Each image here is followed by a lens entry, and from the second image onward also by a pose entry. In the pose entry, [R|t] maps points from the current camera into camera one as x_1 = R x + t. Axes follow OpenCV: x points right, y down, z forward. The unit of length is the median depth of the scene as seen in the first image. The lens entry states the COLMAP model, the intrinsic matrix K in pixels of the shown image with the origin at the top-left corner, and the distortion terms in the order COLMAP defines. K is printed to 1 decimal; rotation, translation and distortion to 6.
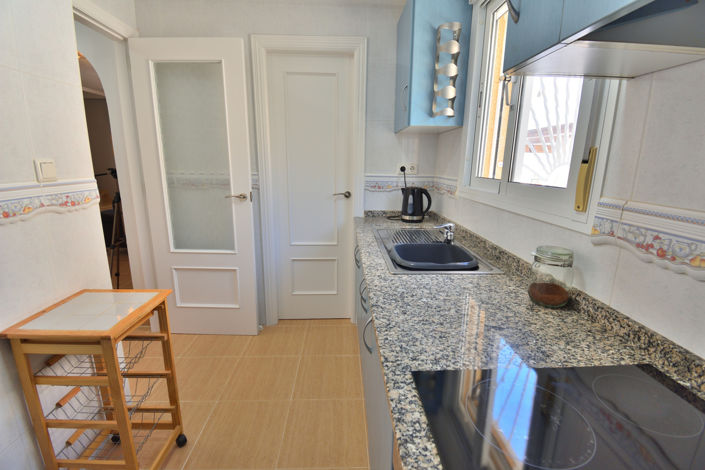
lens RADIAL K [[316.0, 0, 352.5], [0, 316.0, 235.0], [0, 0, 1]] dist [0.001654, -0.018675]
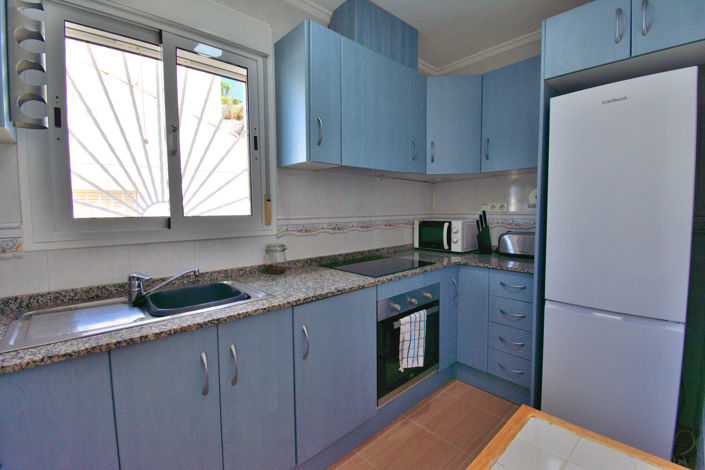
lens RADIAL K [[316.0, 0, 352.5], [0, 316.0, 235.0], [0, 0, 1]] dist [0.001654, -0.018675]
pose [[-0.654772, -0.058928, 0.753526, -1.203533], [0.179351, 0.956368, 0.230638, -0.399317], [-0.734239, 0.286161, -0.615634, 1.953688]]
